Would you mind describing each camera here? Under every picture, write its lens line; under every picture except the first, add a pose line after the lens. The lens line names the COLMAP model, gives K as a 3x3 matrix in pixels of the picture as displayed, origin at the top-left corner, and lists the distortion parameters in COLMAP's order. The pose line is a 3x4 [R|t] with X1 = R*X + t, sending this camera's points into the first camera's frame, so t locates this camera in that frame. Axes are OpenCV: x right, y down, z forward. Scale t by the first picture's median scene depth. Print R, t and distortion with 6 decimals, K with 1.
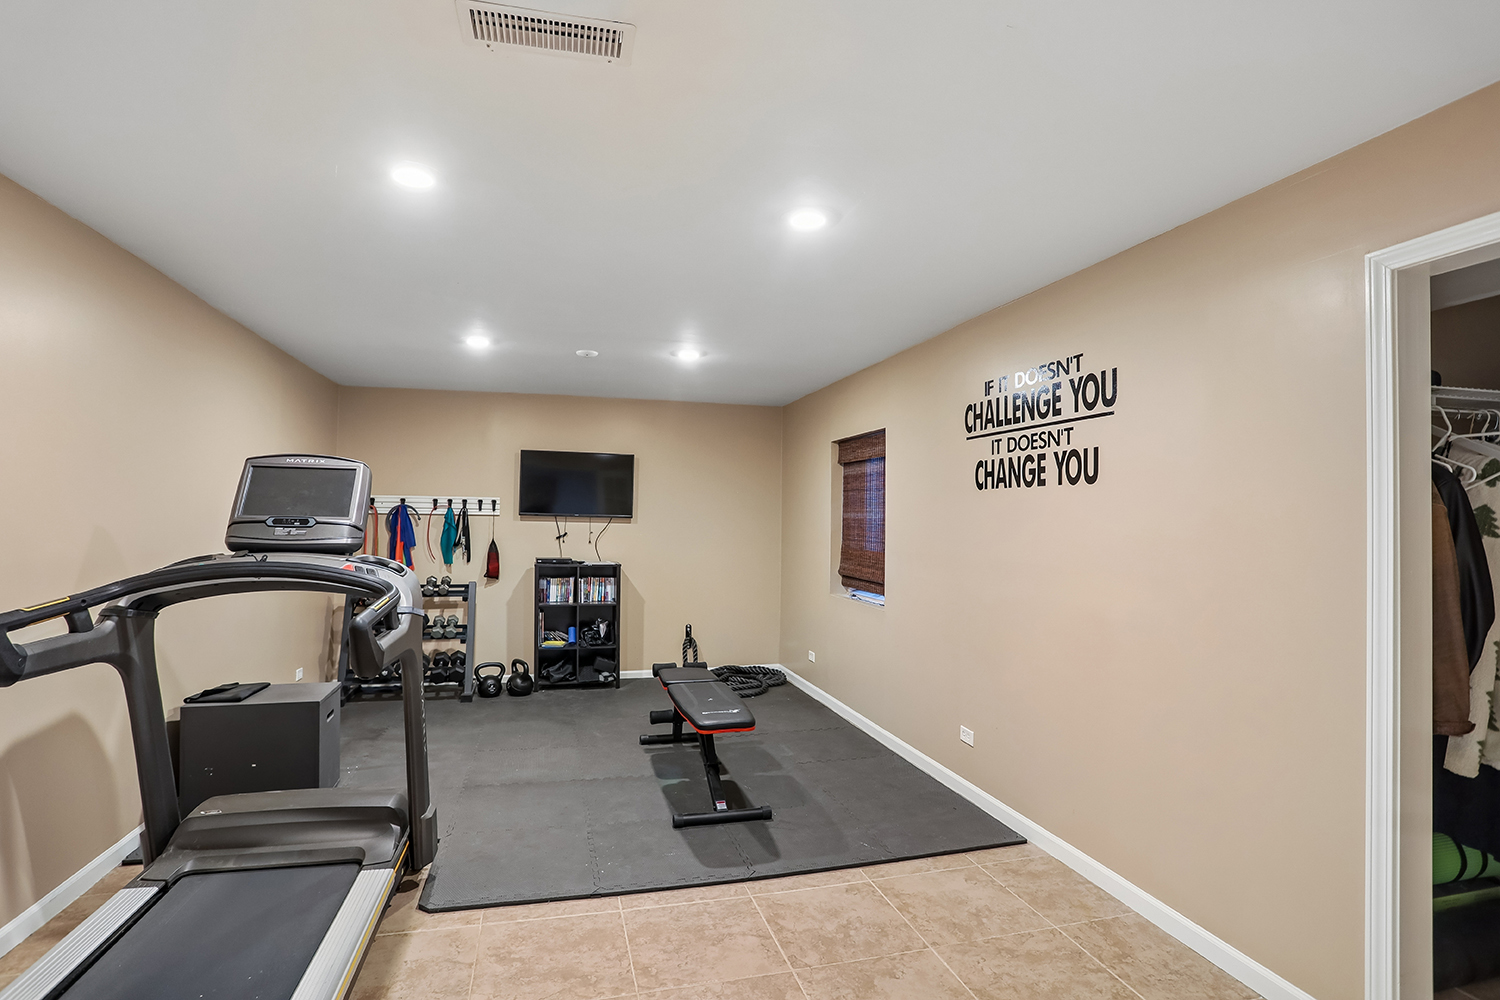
lens RADIAL K [[749.1, 0, 737.1], [0, 749.1, 502.8], [0, 0, 1]] dist [-0.057975, 0.021230]
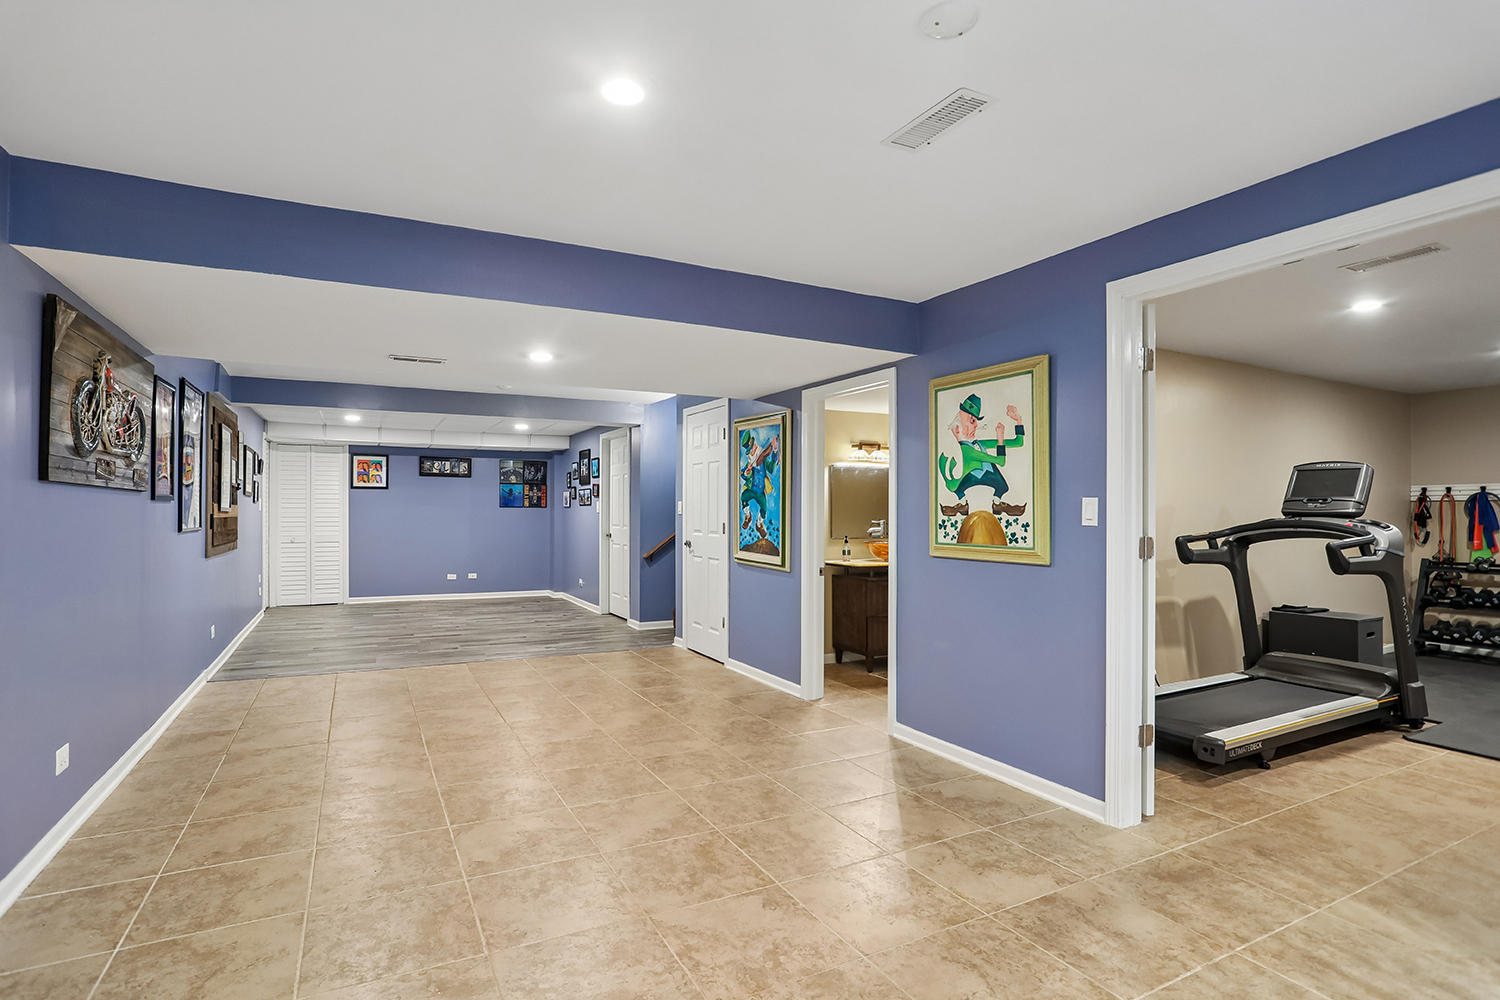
lens RADIAL K [[749.1, 0, 737.2], [0, 749.1, 503.9], [0, 0, 1]] dist [-0.057975, 0.021230]
pose [[0.248261, -0.022335, -0.968436, 0.782594], [0.023653, 0.999576, -0.016989, 0.032937], [0.968404, -0.018689, 0.248684, -0.835370]]
